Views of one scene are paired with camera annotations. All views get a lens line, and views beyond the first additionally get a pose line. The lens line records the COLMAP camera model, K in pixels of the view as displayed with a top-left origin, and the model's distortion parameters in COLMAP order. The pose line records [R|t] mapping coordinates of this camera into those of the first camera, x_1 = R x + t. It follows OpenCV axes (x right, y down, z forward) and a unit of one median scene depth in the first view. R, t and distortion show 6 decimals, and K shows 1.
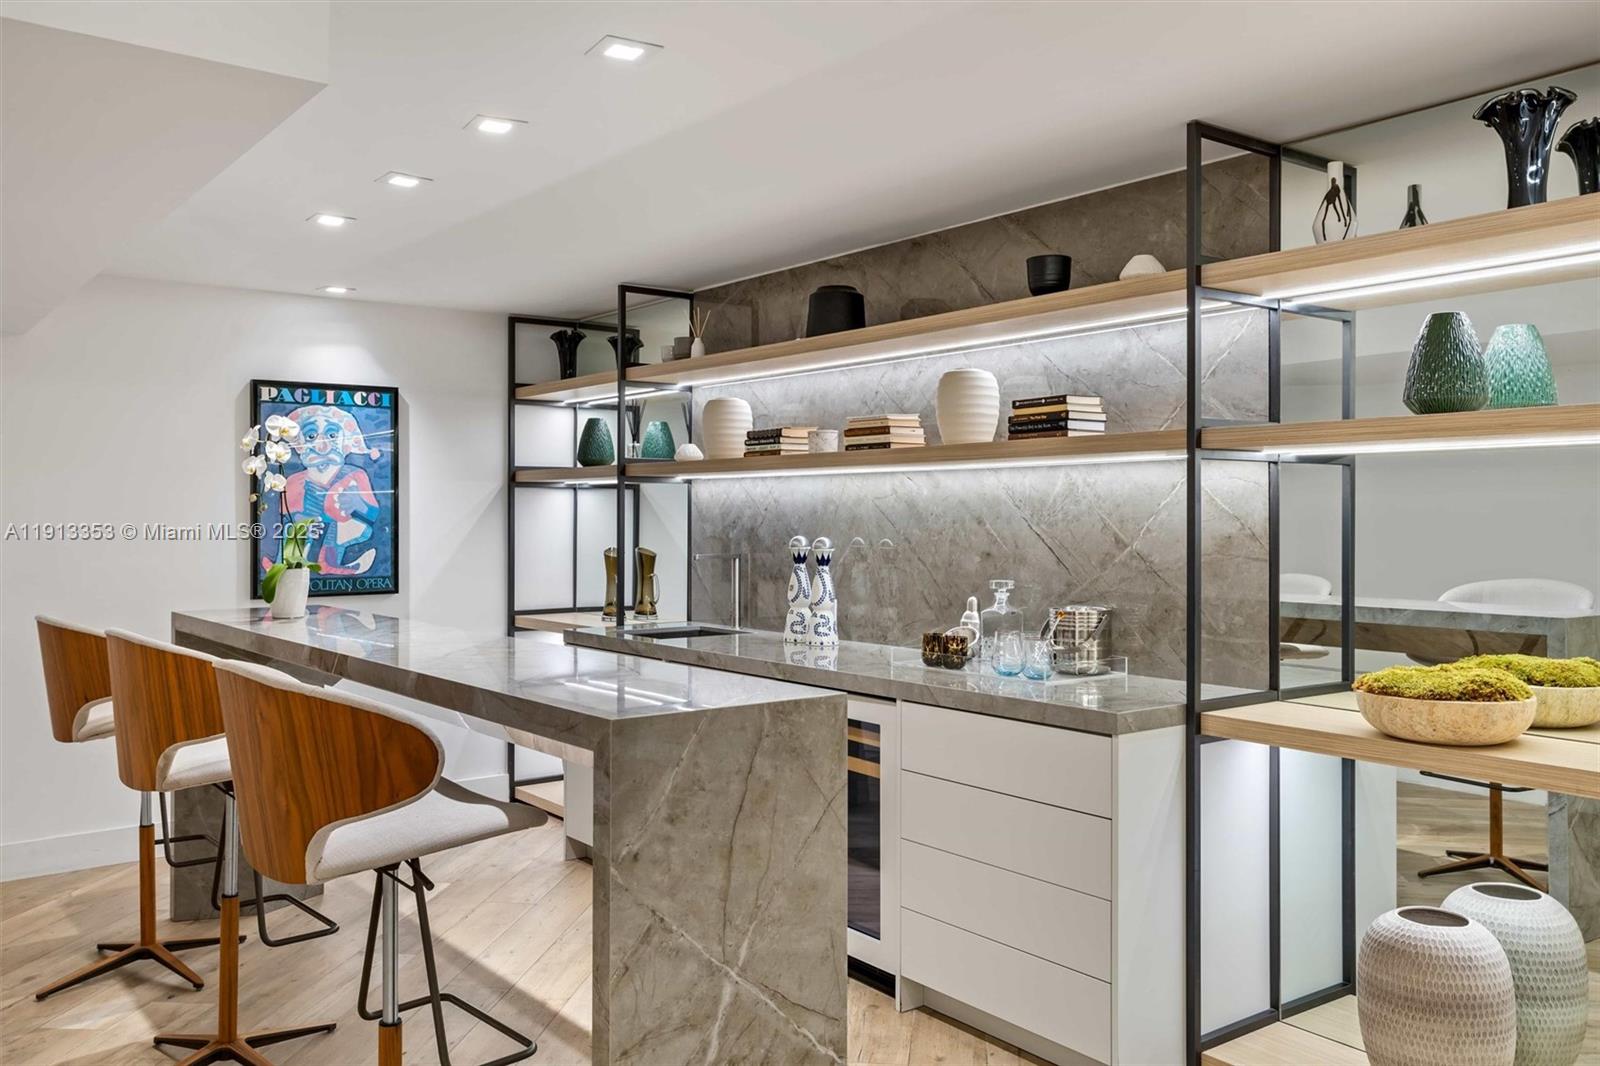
lens RADIAL K [[1319.1, 0, 800.2], [0, 1319.1, 500.8], [0, 0, 1]] dist [0.006991, 0.007793]
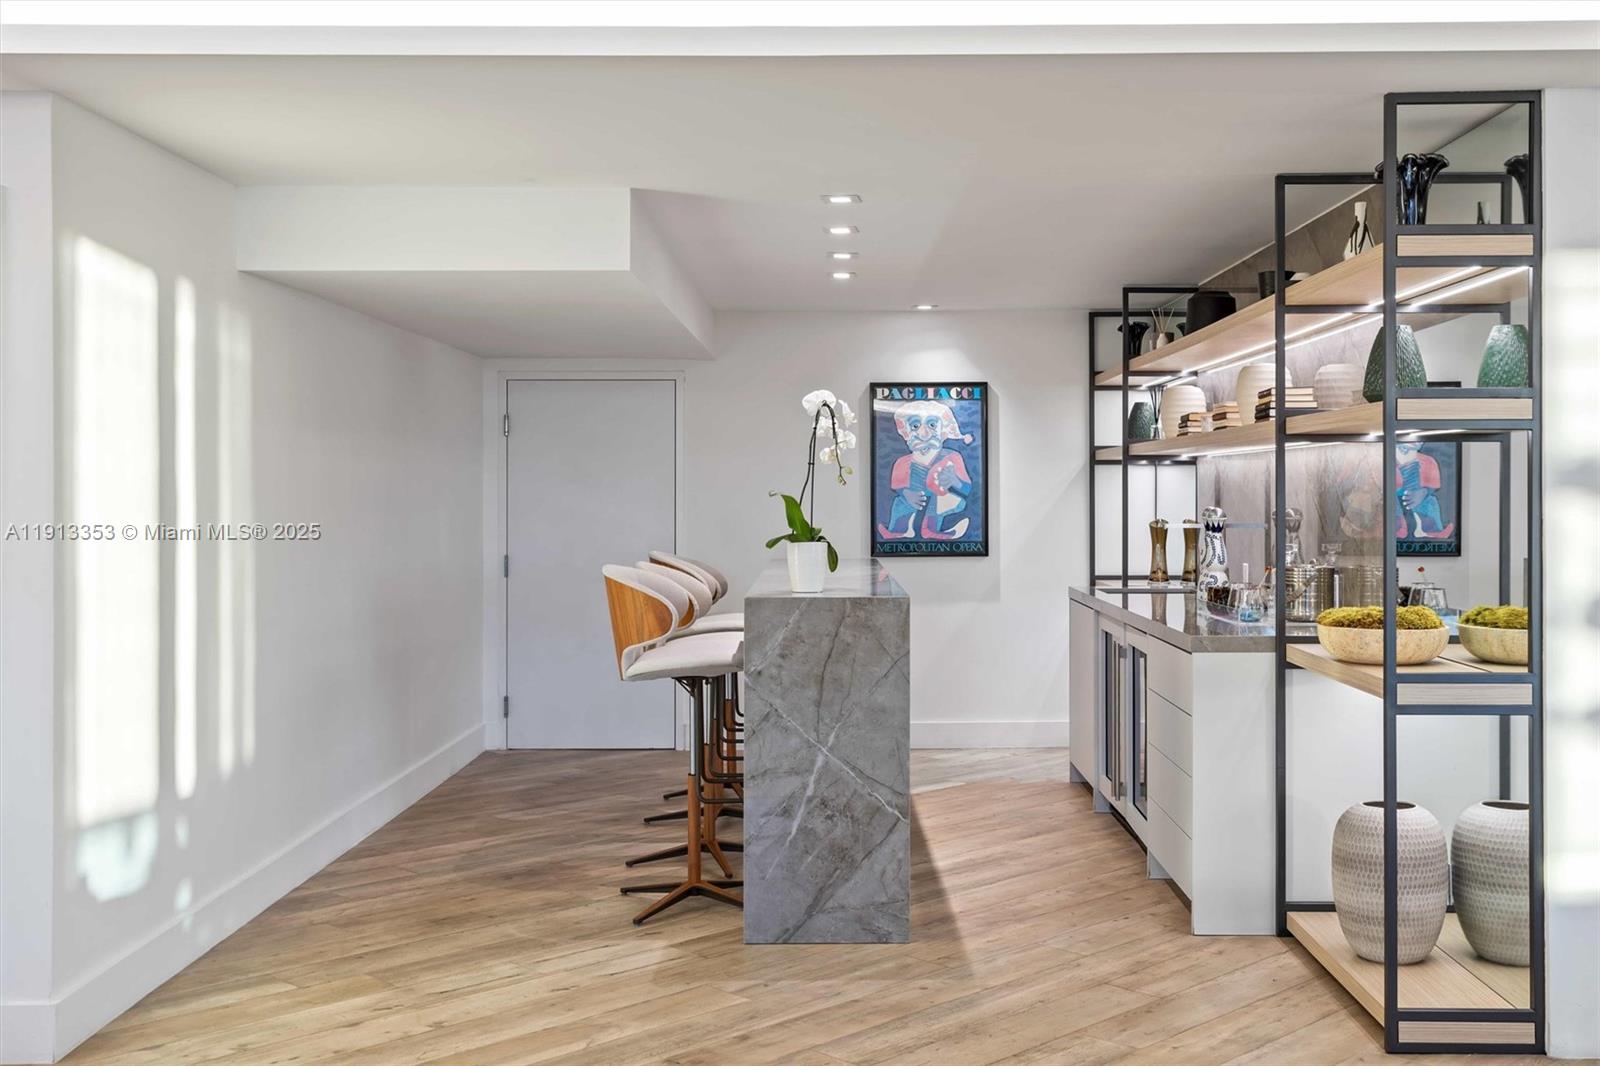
lens RADIAL K [[1720.5, 0, 800.9], [0, 1720.5, 487.4], [0, 0, 1]] dist [-0.003663, -0.001260]
pose [[0.783800, -0.002838, -0.621007, 0.549328], [0.007339, 0.999962, 0.004693, 0.000075], [0.620970, -0.008236, 0.783791, -0.327928]]
